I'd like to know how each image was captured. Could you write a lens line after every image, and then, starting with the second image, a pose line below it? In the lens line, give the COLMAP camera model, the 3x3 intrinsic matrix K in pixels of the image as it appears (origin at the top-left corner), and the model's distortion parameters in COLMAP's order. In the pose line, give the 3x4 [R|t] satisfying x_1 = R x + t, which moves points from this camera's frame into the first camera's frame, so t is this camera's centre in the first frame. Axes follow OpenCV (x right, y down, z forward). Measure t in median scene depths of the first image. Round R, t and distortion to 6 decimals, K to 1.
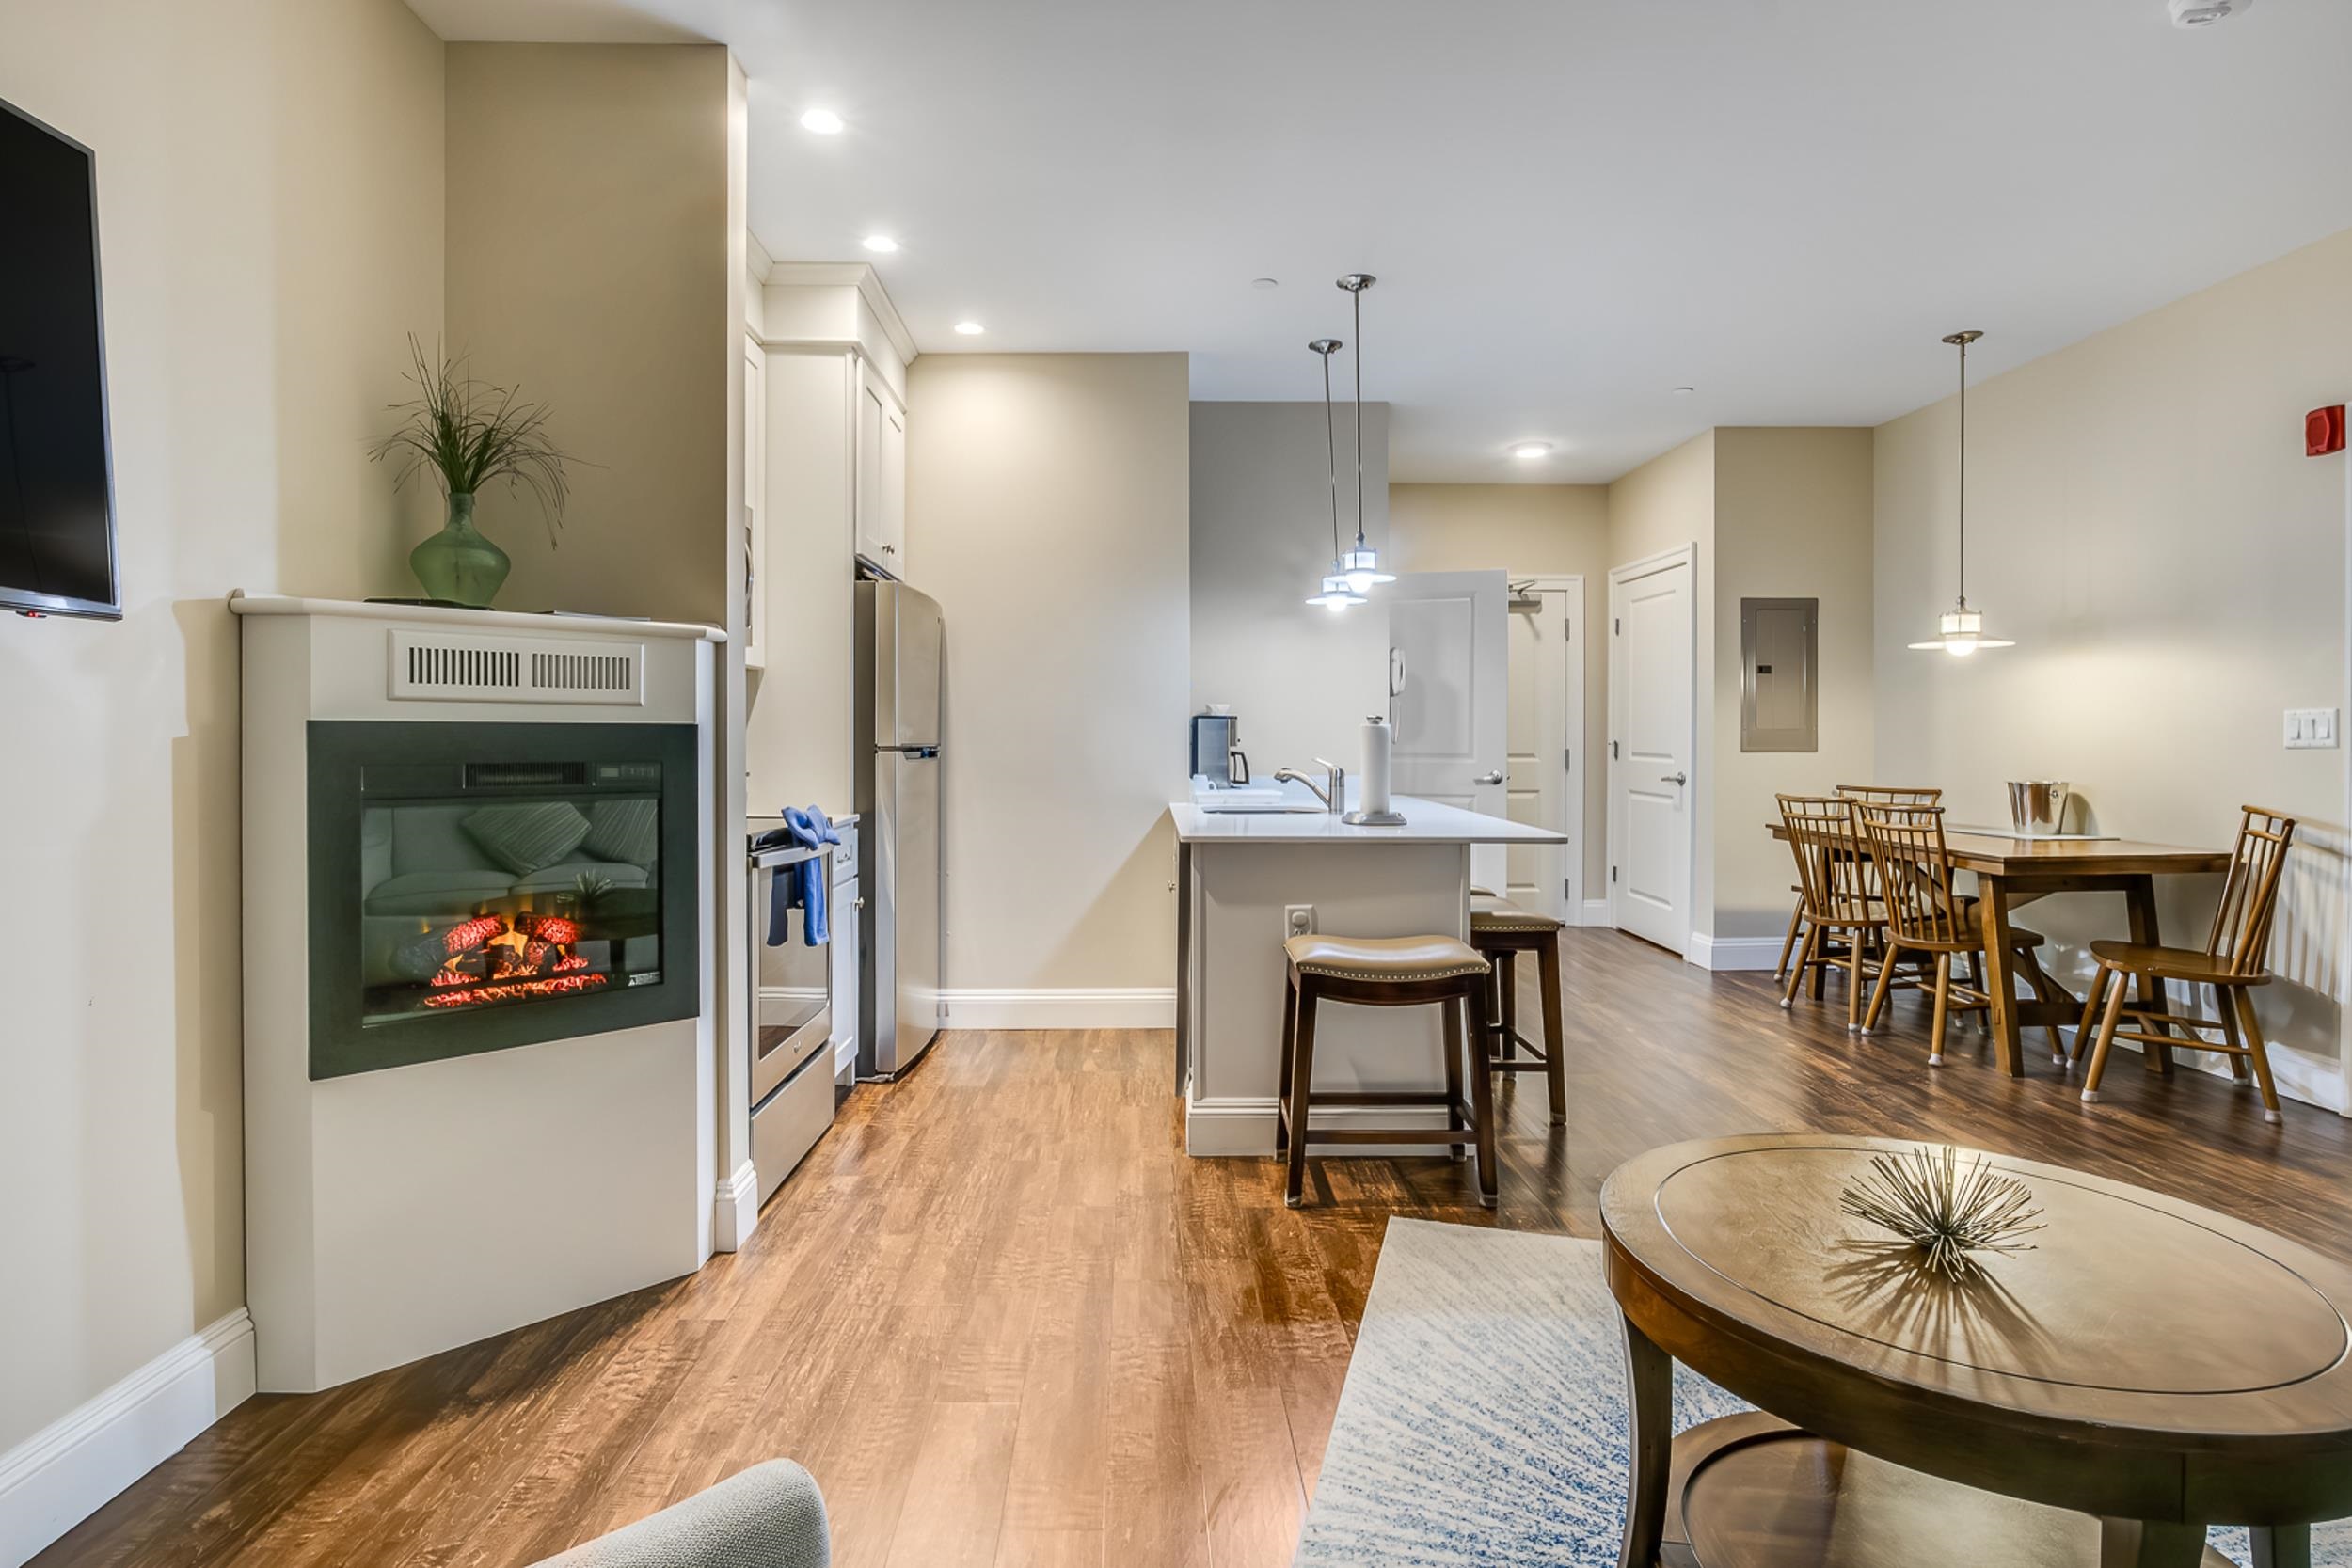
lens RADIAL K [[1182.6, 0, 1149.1], [0, 1182.6, 746.5], [0, 0, 1]] dist [-0.031942, 0.013874]
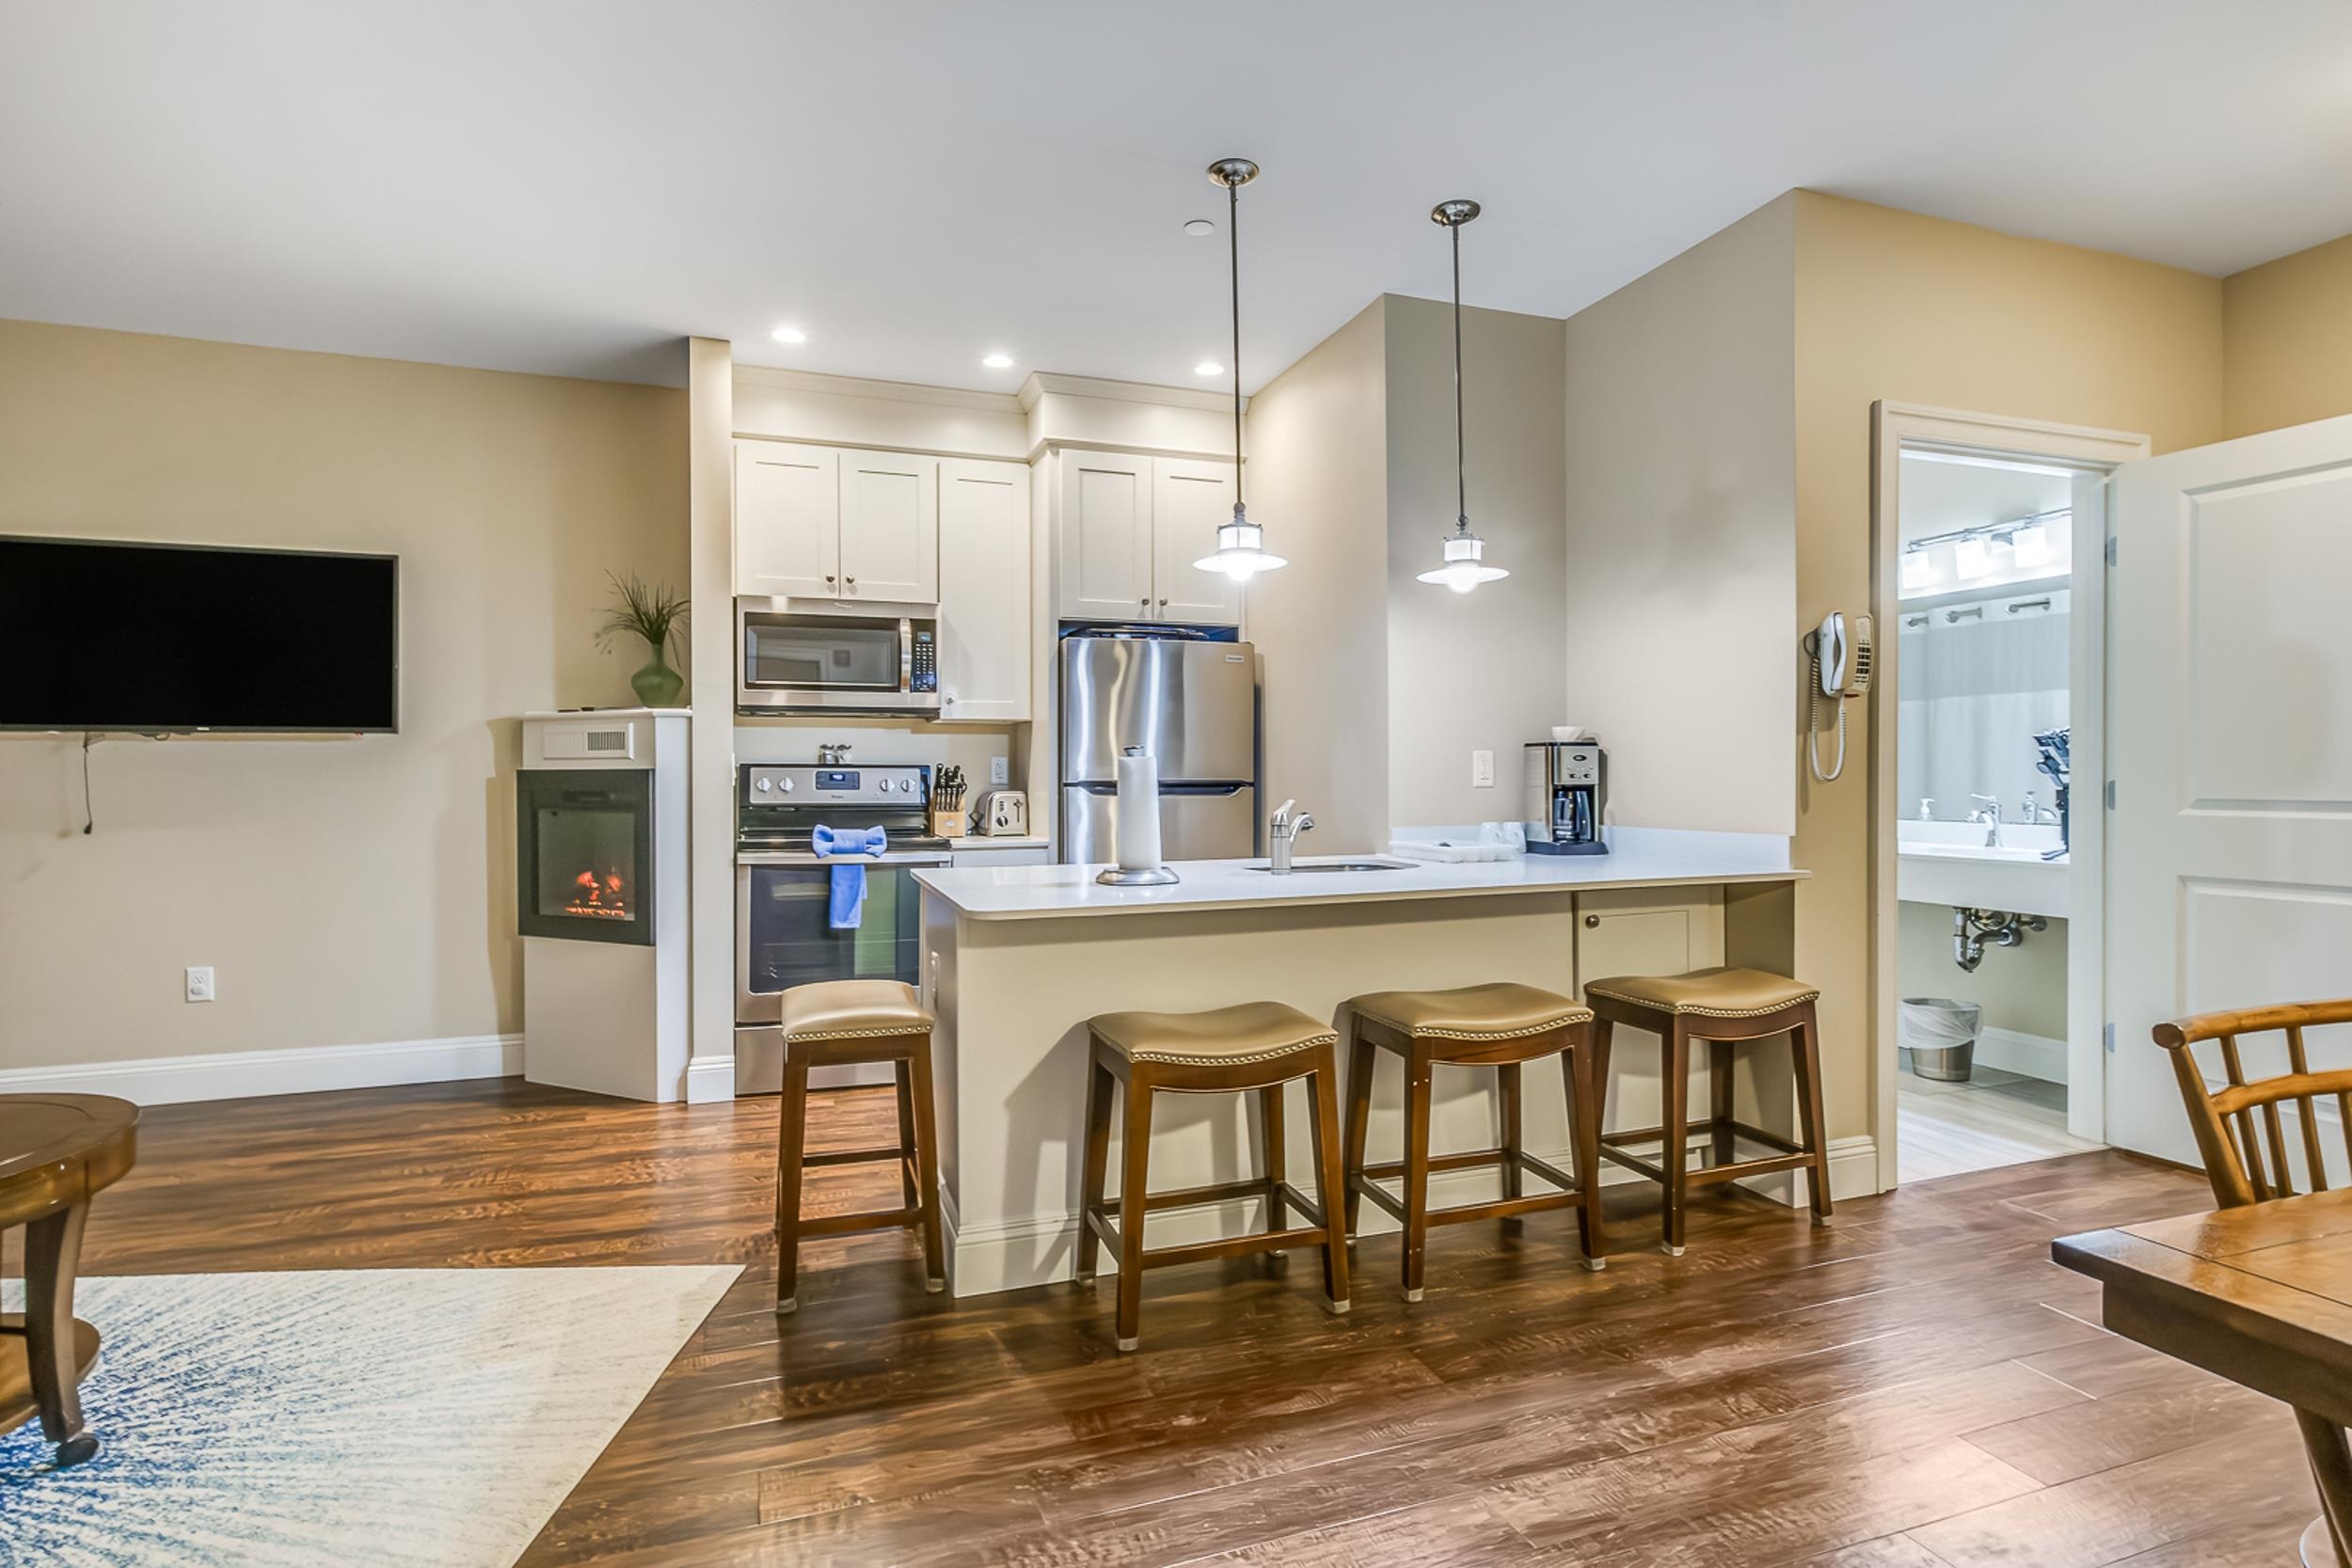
lens RADIAL K [[1167.9, 0, 1177.3], [0, 1167.9, 774.5], [0, 0, 1]] dist [-0.006420, 0.015412]
pose [[0.333628, -0.003168, -0.942700, 1.485583], [-0.001082, 0.999992, -0.003743, -0.005689], [0.942704, 0.002269, 0.333622, 1.213987]]
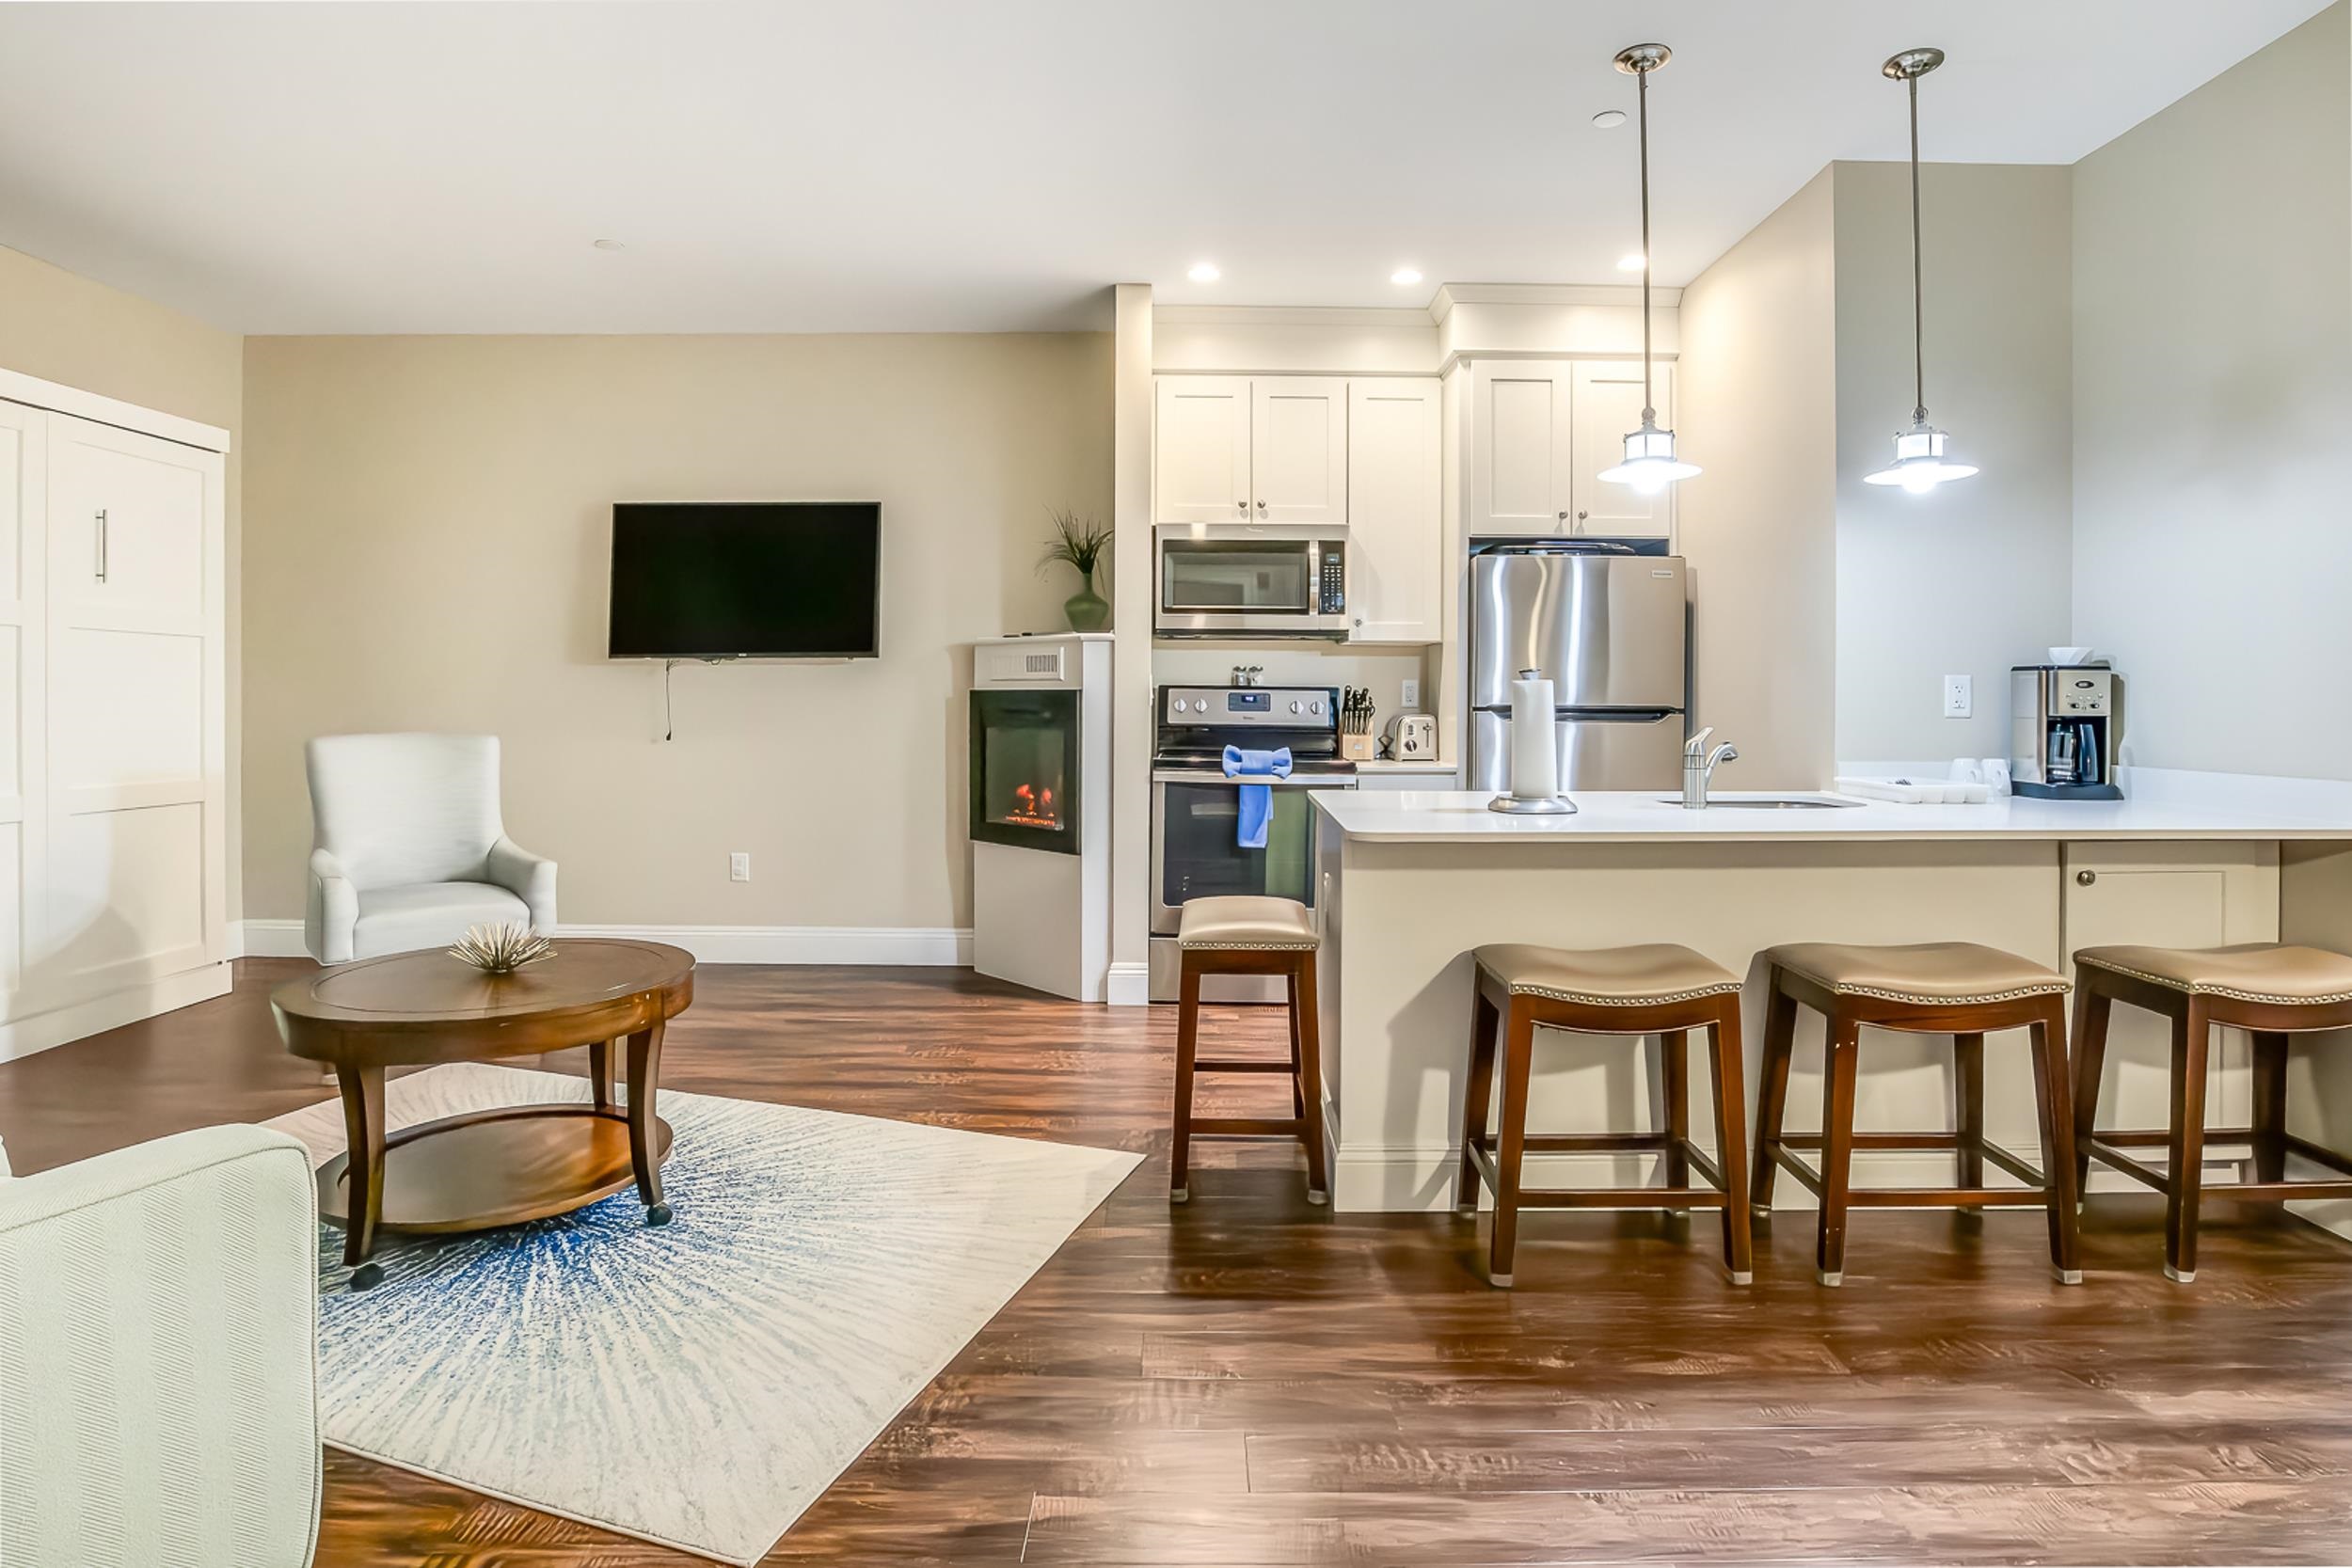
lens RADIAL K [[1230.9, 0, 1209.0], [0, 1230.9, 699.4], [0, 0, 1]] dist [-0.034941, 0.010661]
pose [[0.005613, 0.000105, -0.999984, 1.550024], [-0.010876, 0.999941, 0.000044, -0.006587], [0.999925, 0.010876, 0.005614, 1.251406]]
